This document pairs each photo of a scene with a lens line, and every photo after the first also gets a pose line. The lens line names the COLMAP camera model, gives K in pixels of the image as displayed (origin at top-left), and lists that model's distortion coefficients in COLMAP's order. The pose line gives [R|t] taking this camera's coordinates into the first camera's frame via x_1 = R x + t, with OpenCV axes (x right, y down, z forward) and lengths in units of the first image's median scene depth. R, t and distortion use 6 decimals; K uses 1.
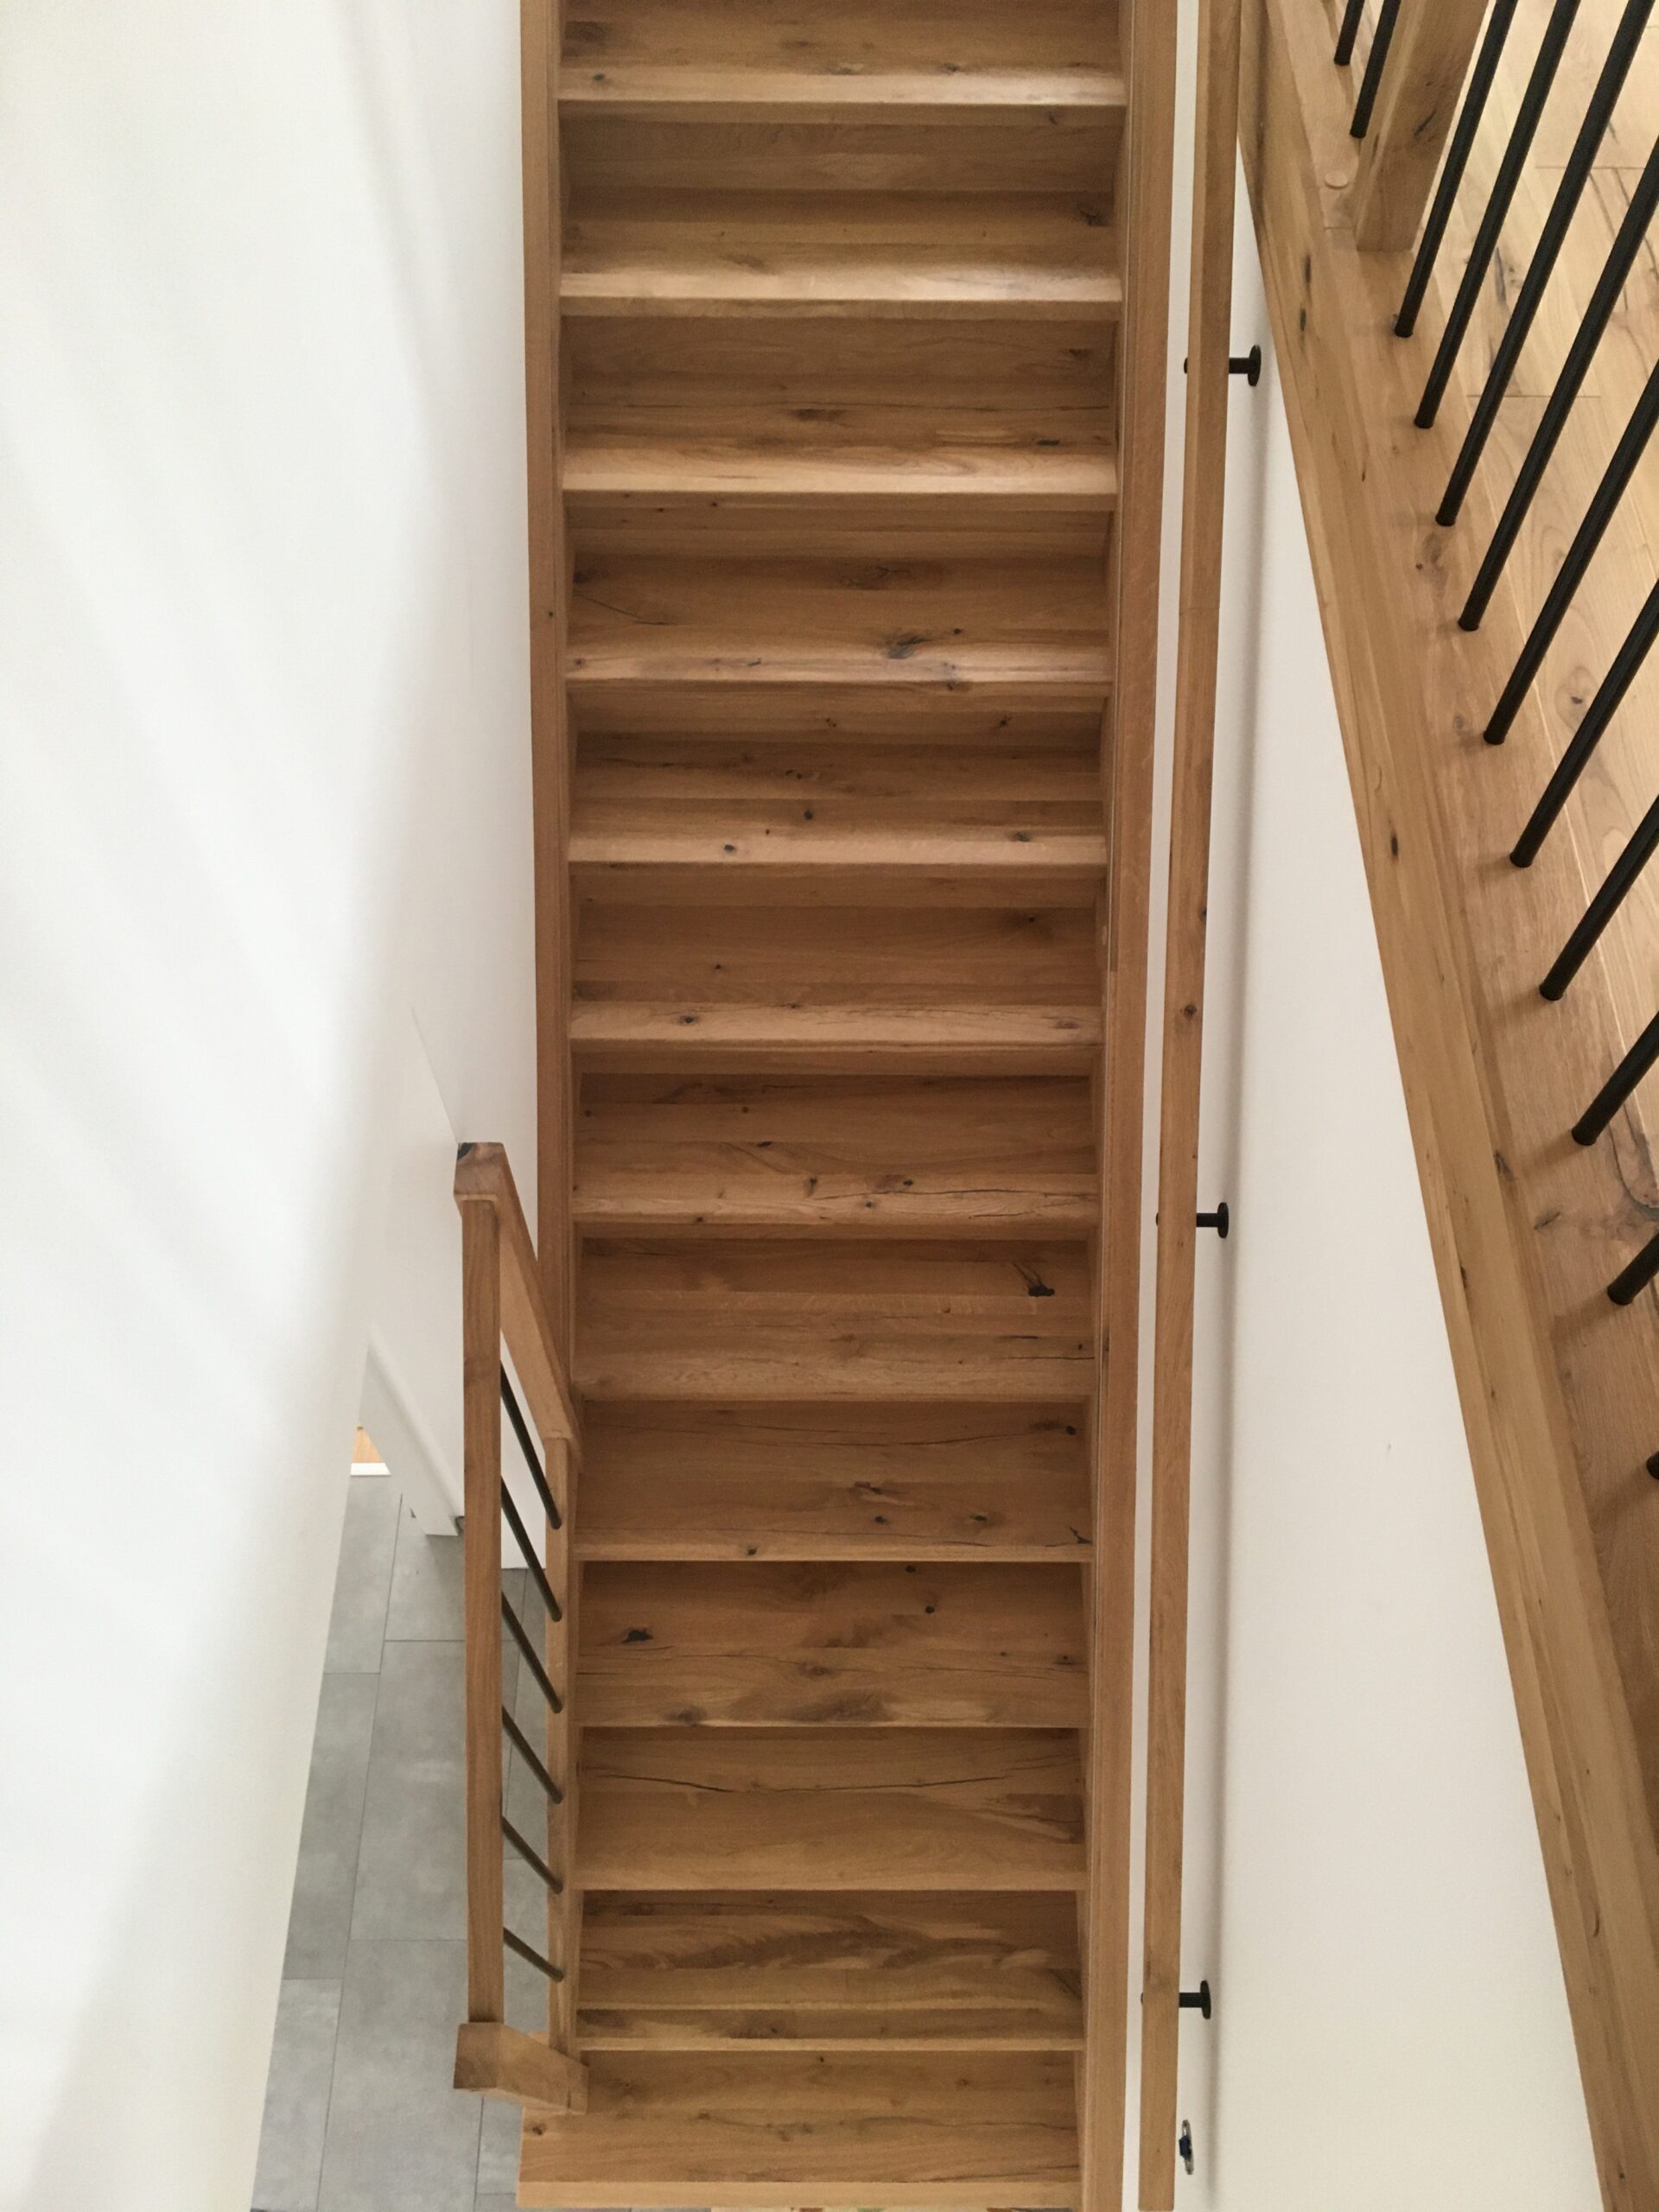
lens RADIAL K [[1856.2, 0, 829.5], [0, 1856.2, 1106.0], [0, 0, 1]] dist [0.110336, -0.179062]
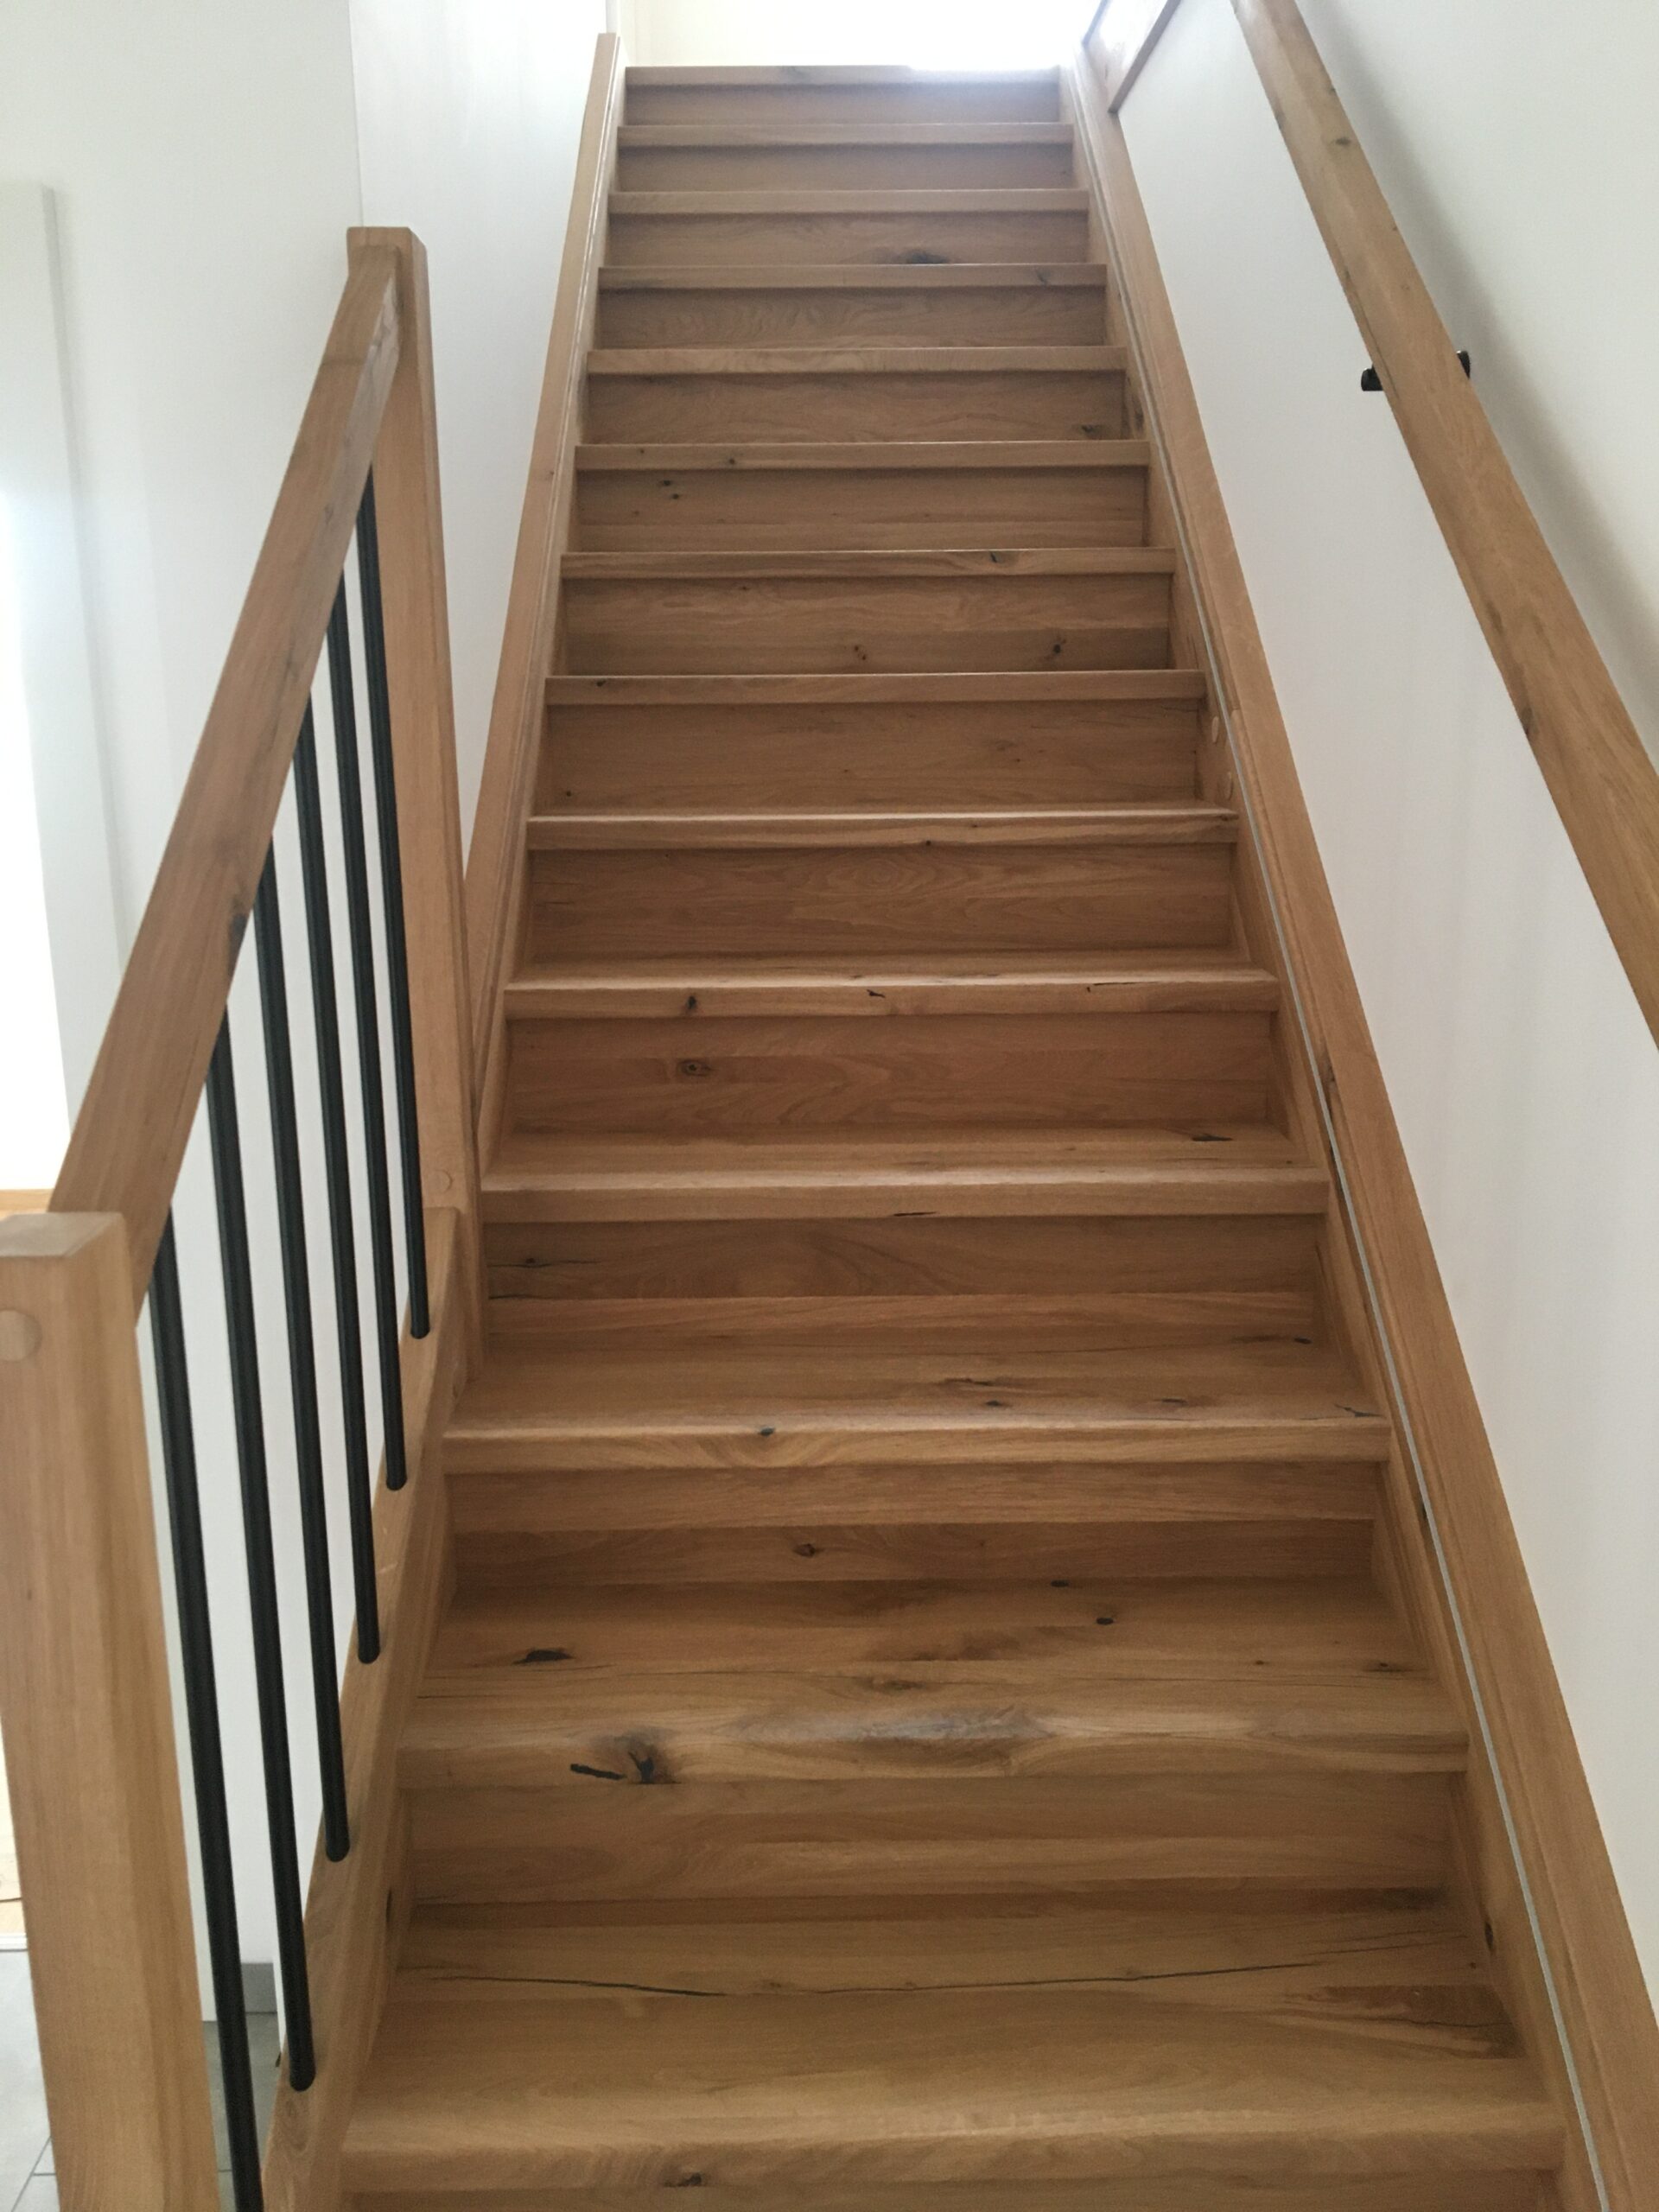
lens RADIAL K [[1856.2, 0, 829.5], [0, 1856.2, 1106.0], [0, 0, 1]] dist [0.110336, -0.179062]
pose [[0.999722, -0.021056, 0.010573, -0.027870], [0.022083, 0.680844, -0.732096, 0.591704], [0.008217, 0.732126, 0.681120, 0.570002]]
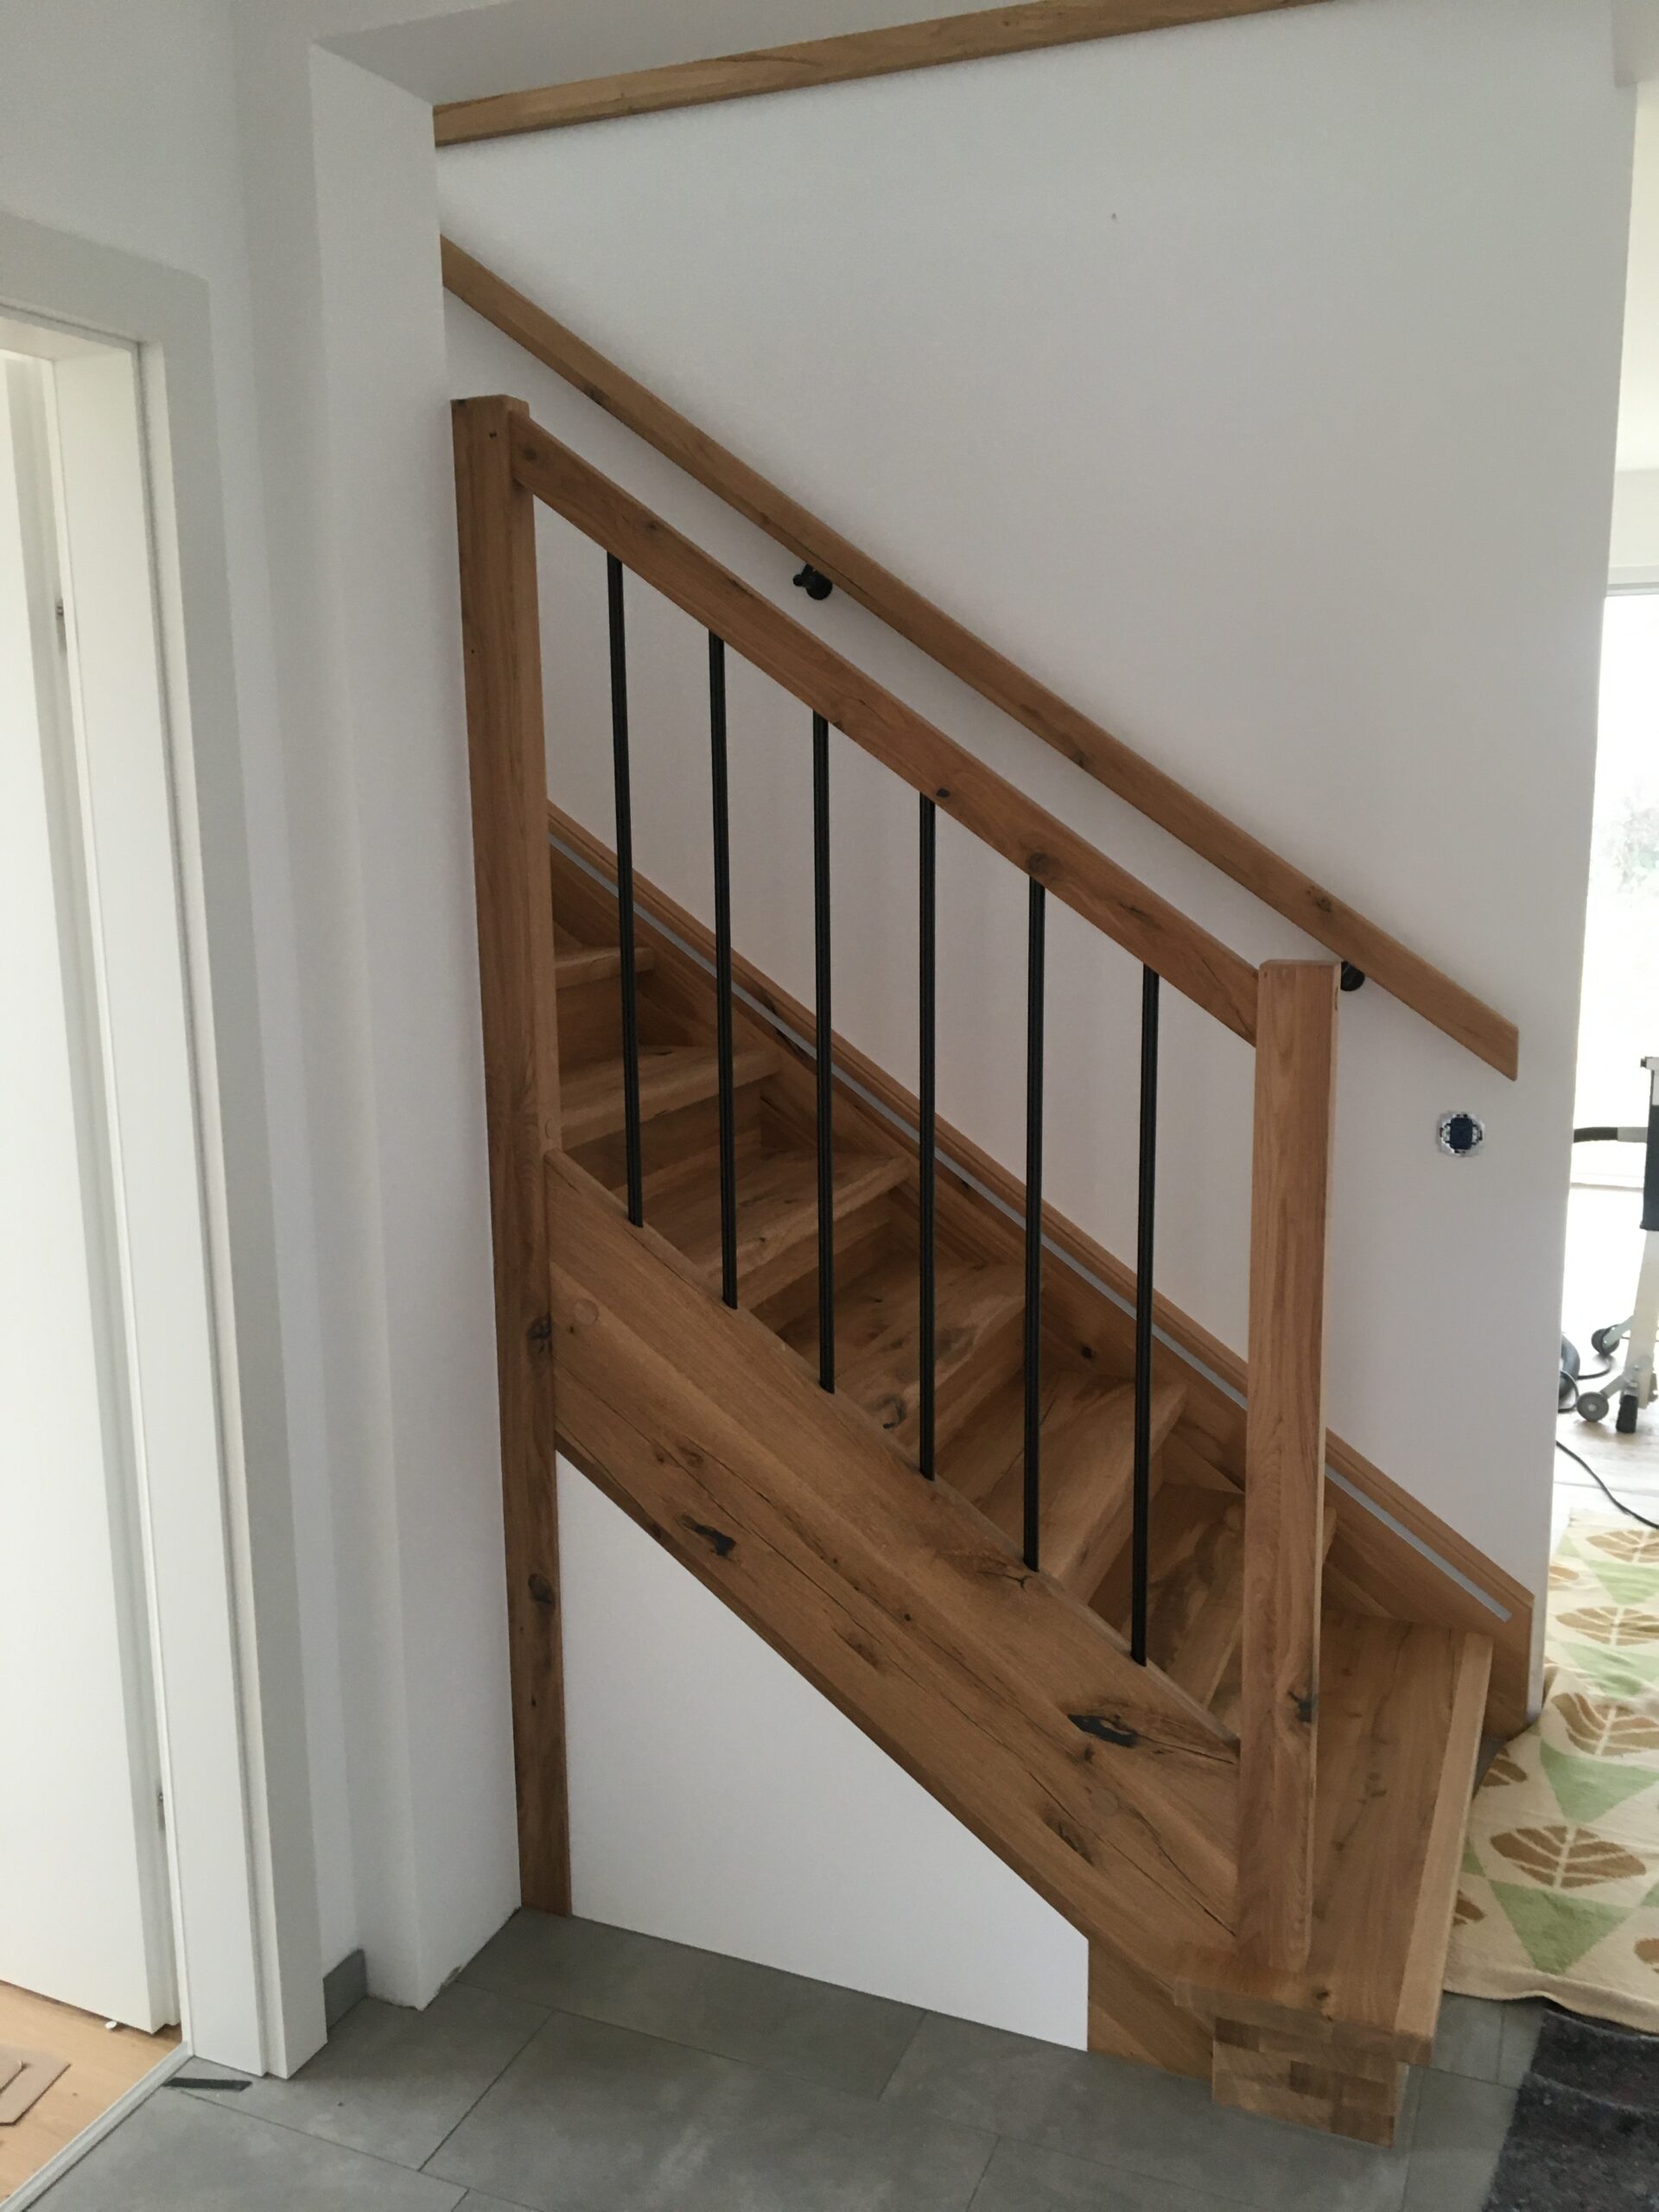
lens RADIAL K [[1856.2, 0, 829.5], [0, 1856.2, 1106.0], [0, 0, 1]] dist [0.110336, -0.179062]
pose [[0.386505, -0.183215, 0.903906, -0.778997], [0.810701, 0.534788, -0.238253, 0.437835], [-0.439747, 0.824884, 0.355231, 0.664206]]
